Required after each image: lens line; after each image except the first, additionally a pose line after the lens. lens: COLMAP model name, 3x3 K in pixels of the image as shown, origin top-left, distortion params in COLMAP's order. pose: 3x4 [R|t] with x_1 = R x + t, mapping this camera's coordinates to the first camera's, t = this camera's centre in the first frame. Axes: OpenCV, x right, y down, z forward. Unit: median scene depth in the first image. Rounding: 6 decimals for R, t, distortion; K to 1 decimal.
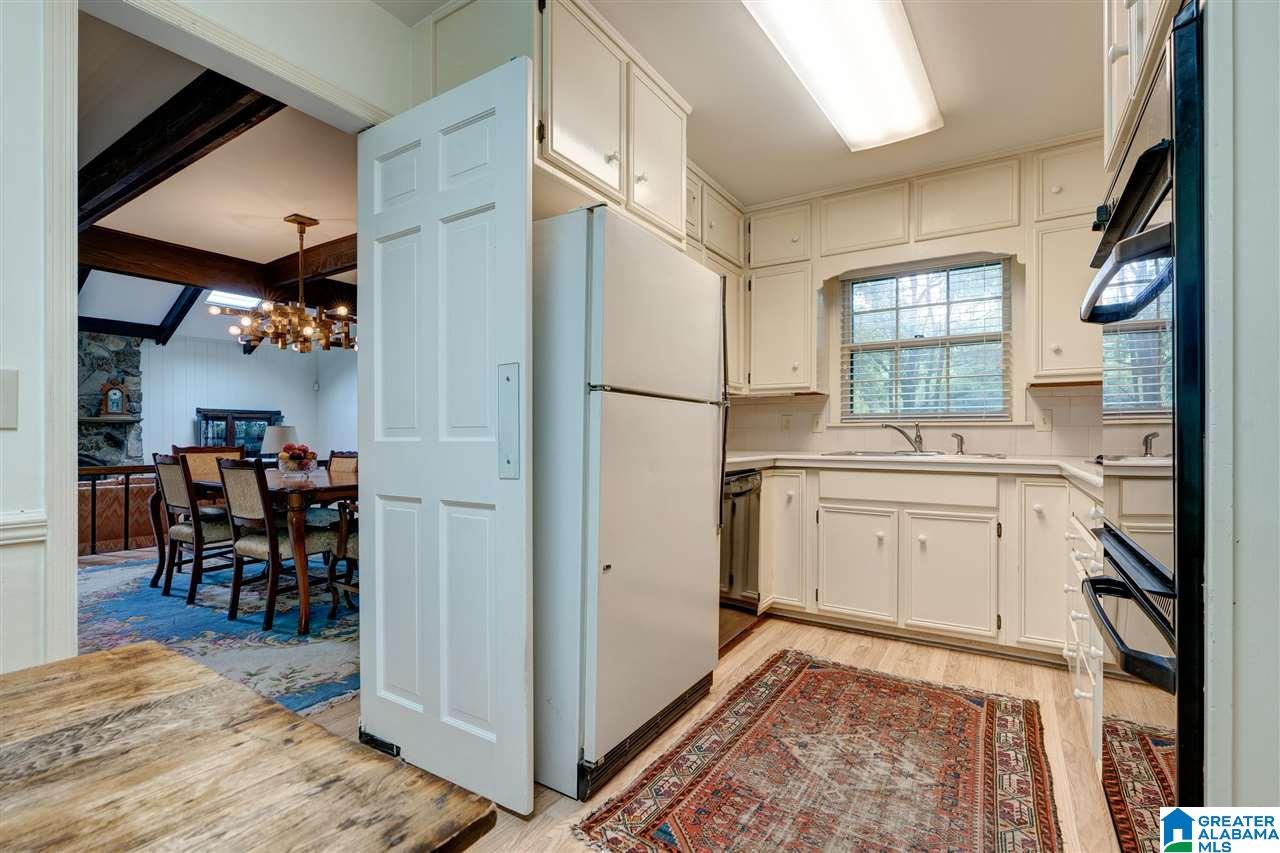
lens RADIAL K [[577.7, 0, 638.1], [0, 577.7, 435.7], [0, 0, 1]] dist [-0.005756, -0.000074]
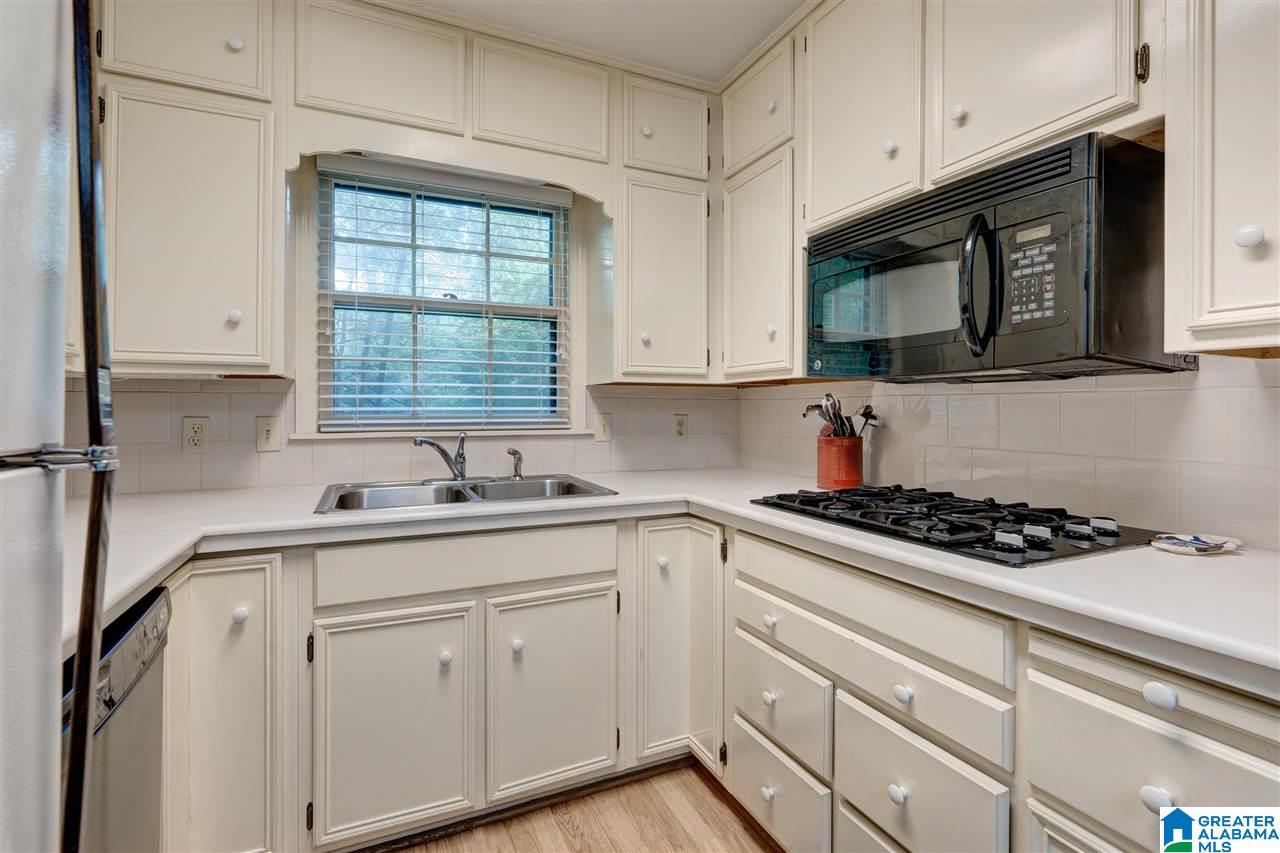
lens RADIAL K [[584.7, 0, 638.5], [0, 584.7, 406.3], [0, 0, 1]] dist [-0.002851, 0.000206]
pose [[0.535763, -0.000465, 0.844368, 0.068160], [-0.000173, 1.000000, 0.000661, -0.067483], [-0.844368, -0.000500, 0.535763, 0.640315]]
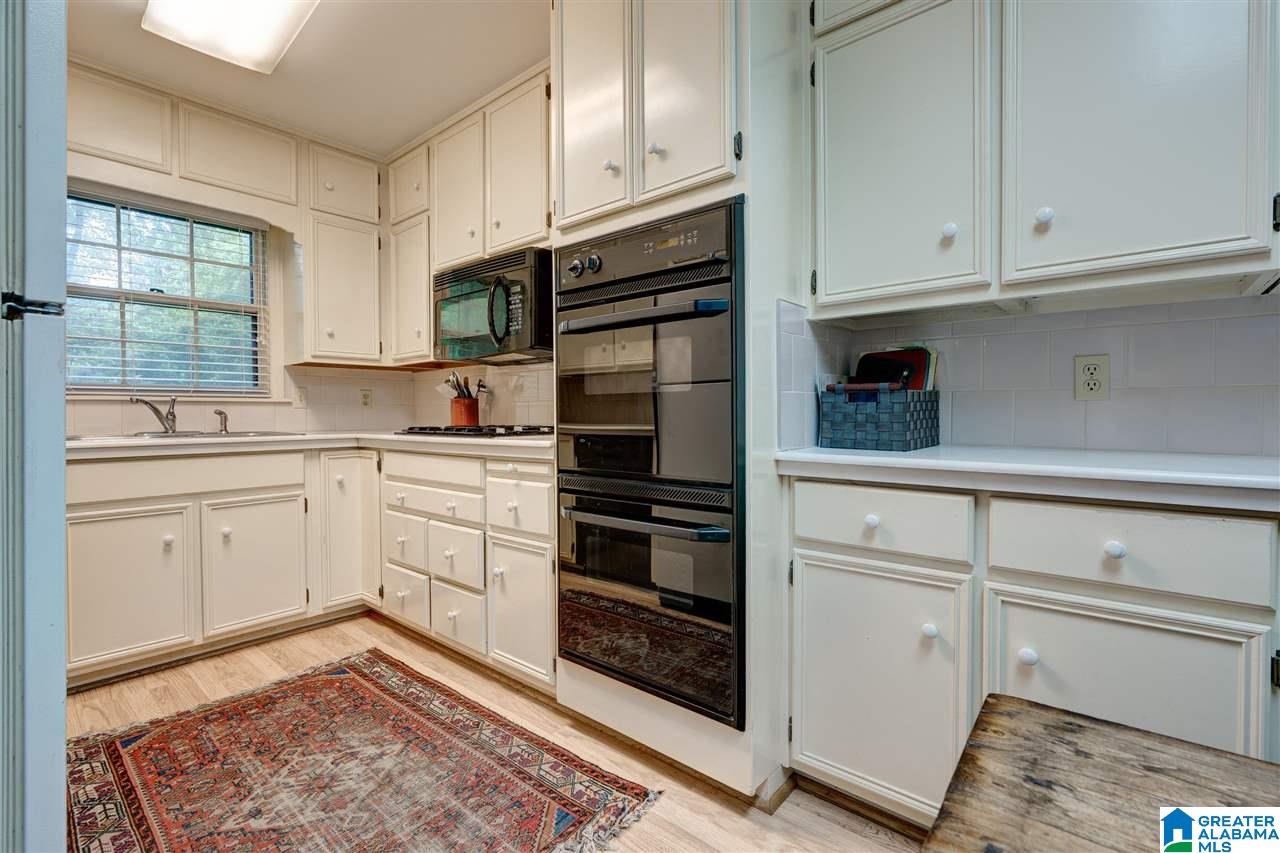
lens RADIAL K [[574.8, 0, 634.8], [0, 574.8, 423.3], [0, 0, 1]] dist [-0.001919, -0.000097]
pose [[0.141718, -0.021221, 0.989680, -0.298654], [0.004554, 0.999774, 0.020786, 0.001214], [-0.989897, 0.001561, 0.141782, 0.296020]]
